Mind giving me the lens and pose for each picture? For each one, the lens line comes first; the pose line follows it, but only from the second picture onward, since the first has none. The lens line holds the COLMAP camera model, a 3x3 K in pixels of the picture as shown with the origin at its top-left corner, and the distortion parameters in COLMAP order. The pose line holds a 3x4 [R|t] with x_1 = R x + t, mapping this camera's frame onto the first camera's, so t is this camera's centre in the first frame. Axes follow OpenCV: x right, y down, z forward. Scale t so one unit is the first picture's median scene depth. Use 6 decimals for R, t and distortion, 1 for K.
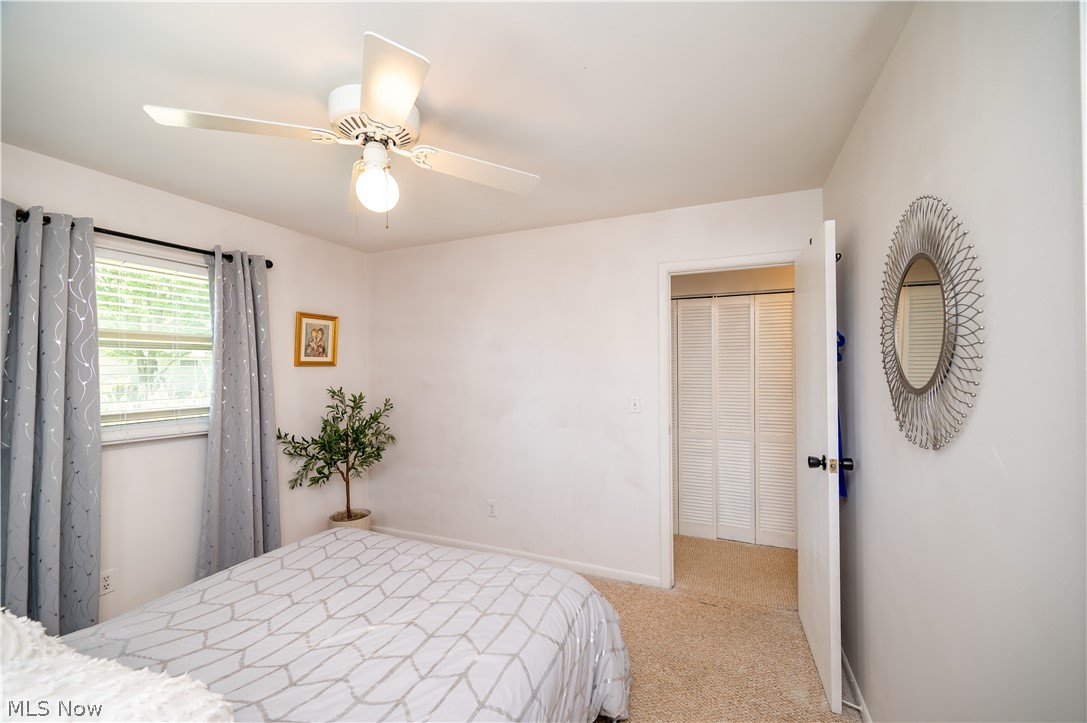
lens RADIAL K [[434.3, 0, 541.8], [0, 434.3, 363.8], [0, 0, 1]] dist [-0.000117, -0.000198]
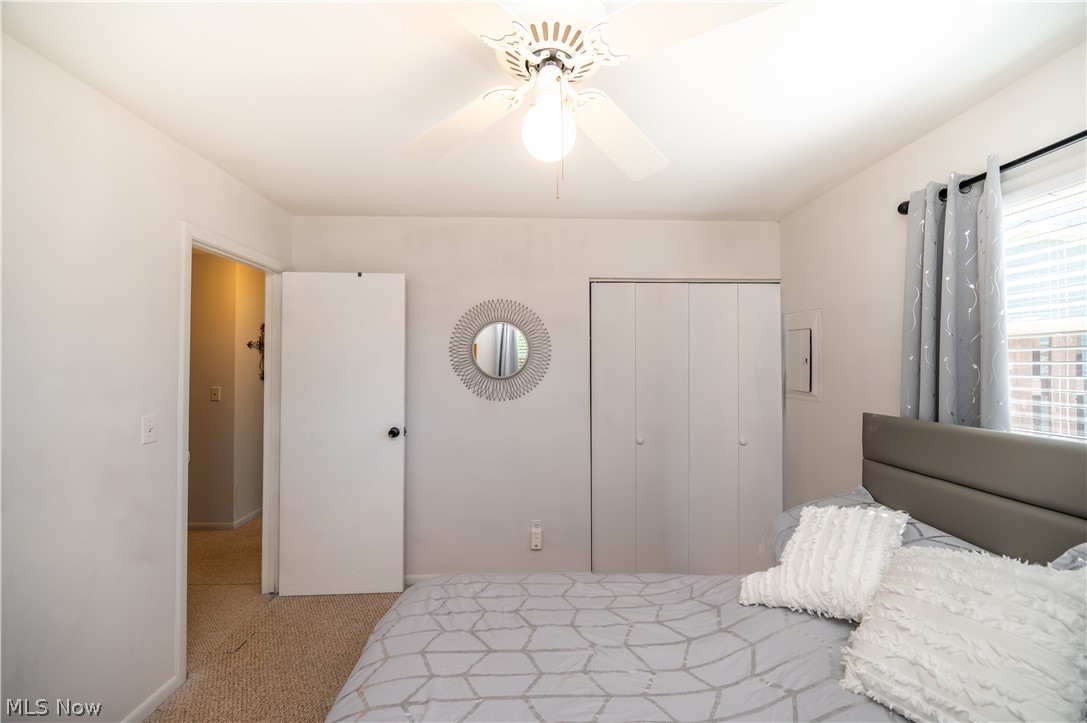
lens RADIAL K [[434.3, 0, 541.8], [0, 434.3, 363.8], [0, 0, 1]] dist [-0.000117, -0.000198]
pose [[-0.419809, 0.011134, 0.907544, -1.126957], [0.001689, 0.999933, -0.011486, 0.009907], [-0.907611, -0.003289, -0.419800, 1.416854]]
